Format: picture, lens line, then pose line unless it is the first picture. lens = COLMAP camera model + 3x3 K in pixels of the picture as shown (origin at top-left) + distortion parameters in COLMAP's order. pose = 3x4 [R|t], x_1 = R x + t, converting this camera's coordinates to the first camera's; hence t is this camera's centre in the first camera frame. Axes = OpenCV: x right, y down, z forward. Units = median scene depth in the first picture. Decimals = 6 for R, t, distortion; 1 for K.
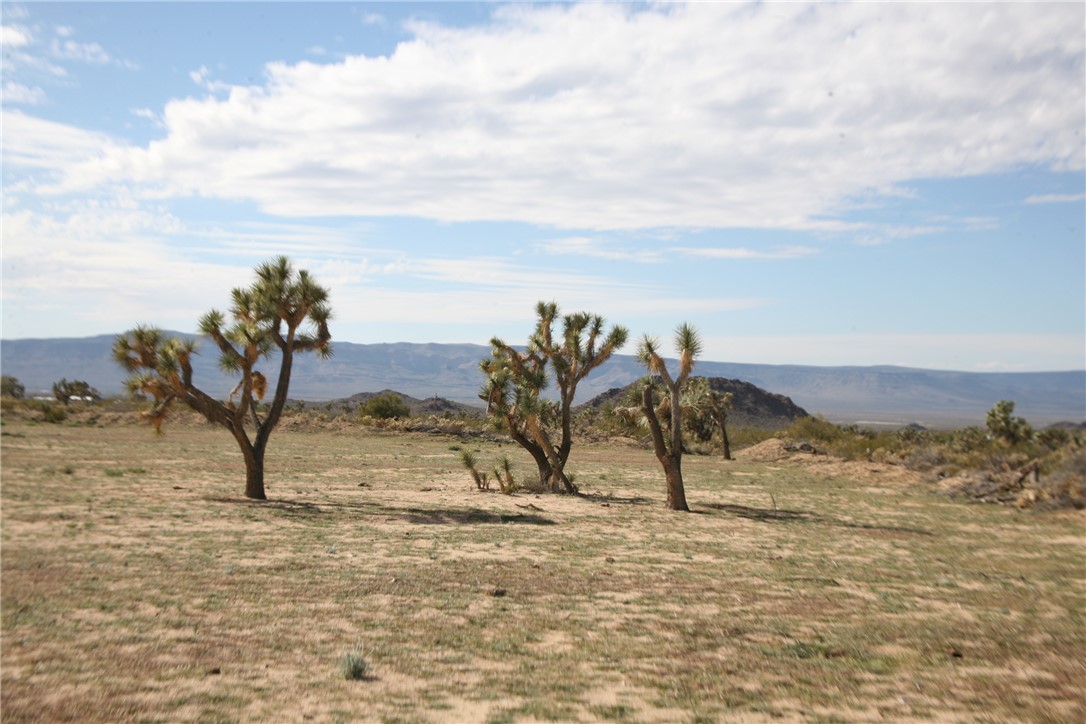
lens RADIAL K [[1475.1, 0, 523.6], [0, 1475.1, 361.9], [0, 0, 1]] dist [0.093446, 0.000000]
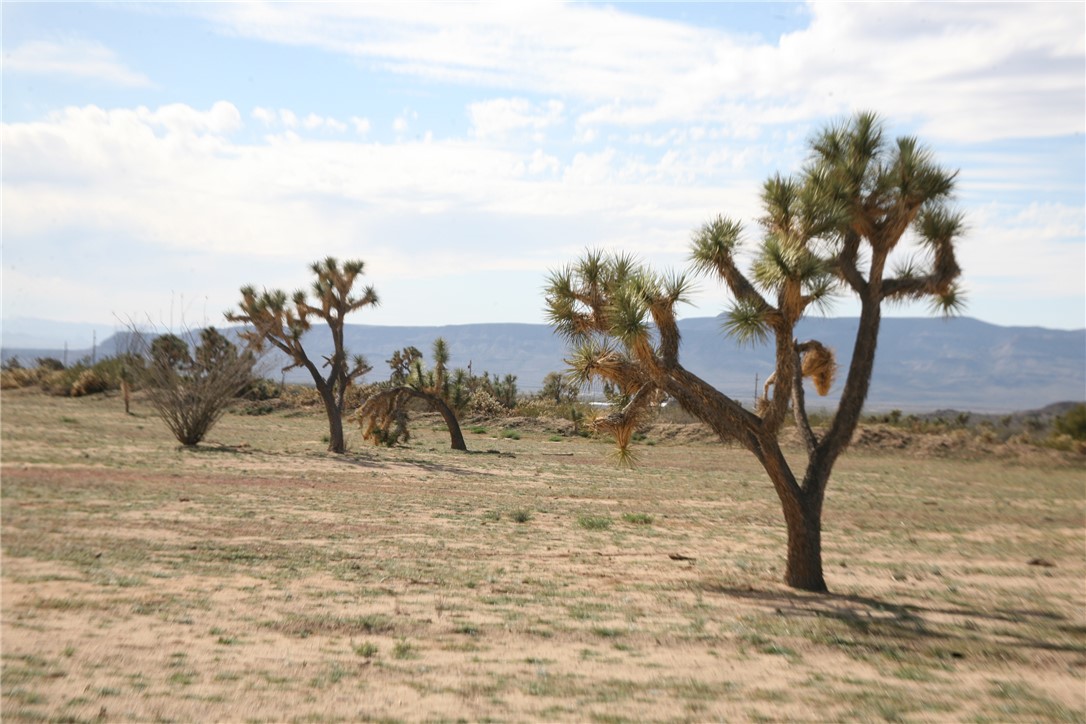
lens RADIAL K [[2109.9, 0, 545.3], [0, 2109.9, 380.9], [0, 0, 1]] dist [0.321893, 0.000000]
pose [[0.939604, 0.006003, -0.342210, -0.014458], [-0.002083, 0.999928, 0.011820, 0.011522], [0.342256, -0.010393, 0.939549, 0.265930]]
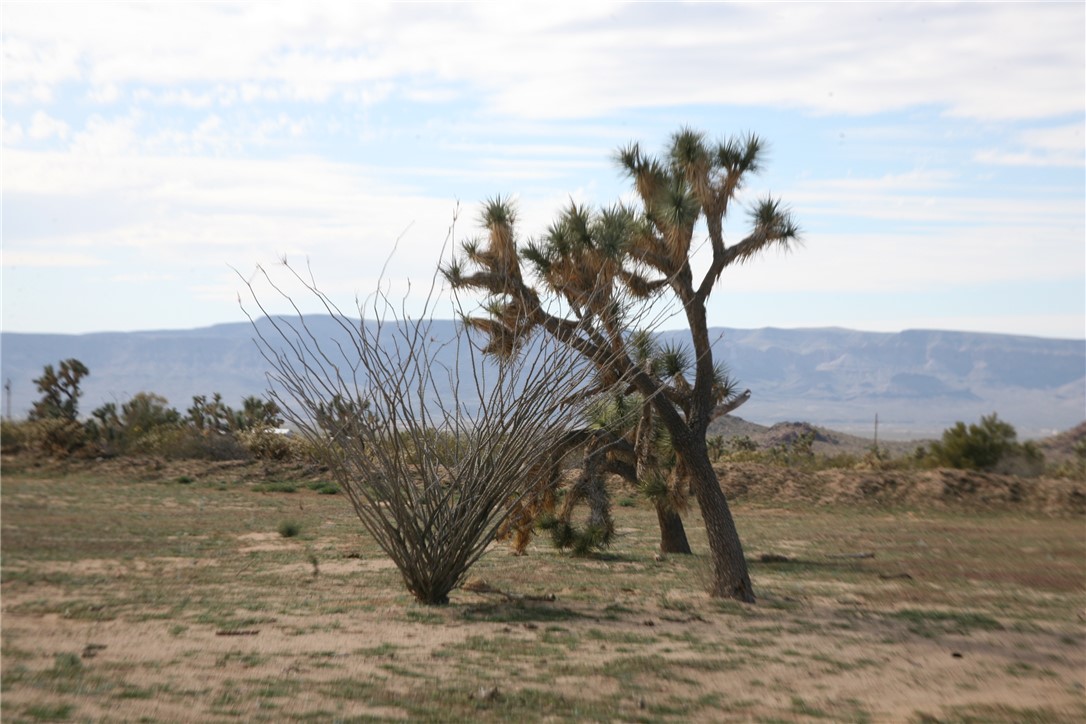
lens RADIAL K [[2564.3, 0, 546.6], [0, 2564.3, 364.6], [0, 0, 1]] dist [0.494574, 0.000000]
pose [[0.986967, -0.017018, -0.160021, -0.635810], [0.017332, 0.999850, 0.000573, 0.009814], [0.159988, -0.003339, 0.987113, 0.909883]]
